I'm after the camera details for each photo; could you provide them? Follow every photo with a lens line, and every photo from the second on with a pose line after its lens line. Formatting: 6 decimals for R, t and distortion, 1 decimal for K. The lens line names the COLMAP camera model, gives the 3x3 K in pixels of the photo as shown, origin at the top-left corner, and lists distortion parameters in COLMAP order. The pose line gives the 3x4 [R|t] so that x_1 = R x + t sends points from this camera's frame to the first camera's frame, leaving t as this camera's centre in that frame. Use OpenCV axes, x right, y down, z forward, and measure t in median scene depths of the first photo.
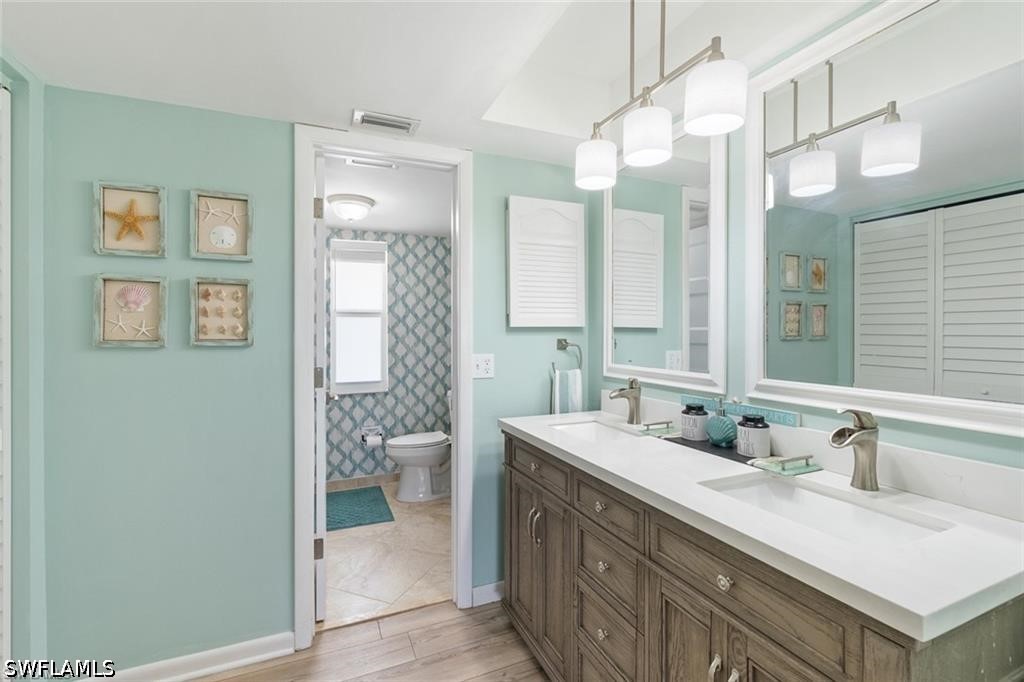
lens RADIAL K [[451.3, 0, 514.4], [0, 451.3, 337.3], [0, 0, 1]] dist [-0.002155, -0.000130]
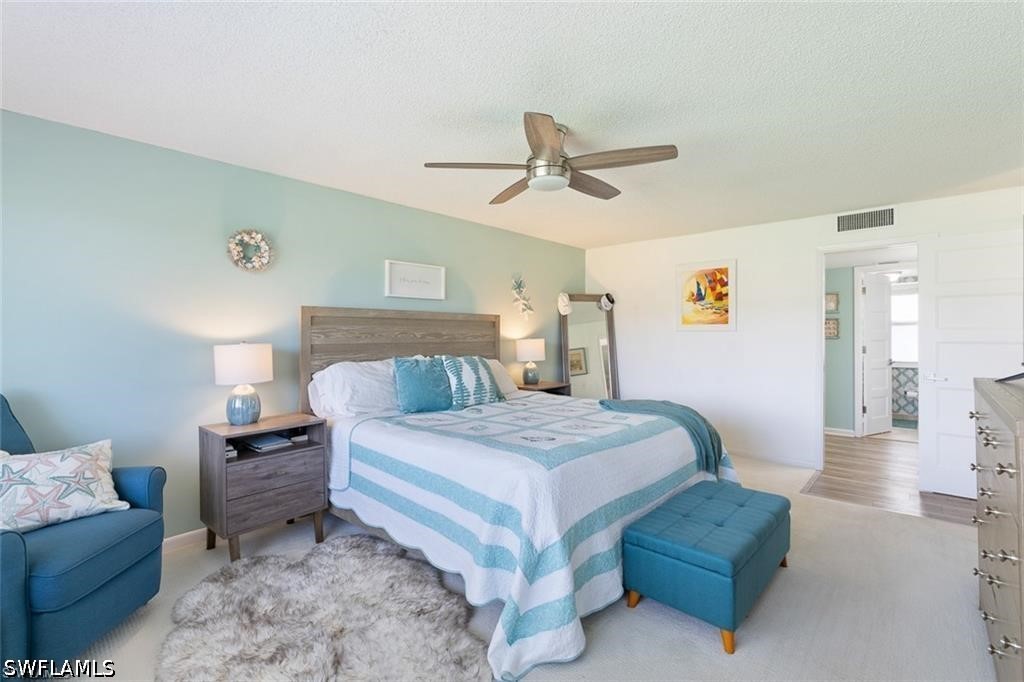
lens RADIAL K [[451.3, 0, 513.7], [0, 451.3, 343.0], [0, 0, 1]] dist [-0.002155, -0.000130]
pose [[0.402340, -0.002217, -0.915488, 0.688707], [-0.000136, 0.999997, -0.002482, 0.029184], [0.915490, 0.001123, 0.402339, -1.169375]]
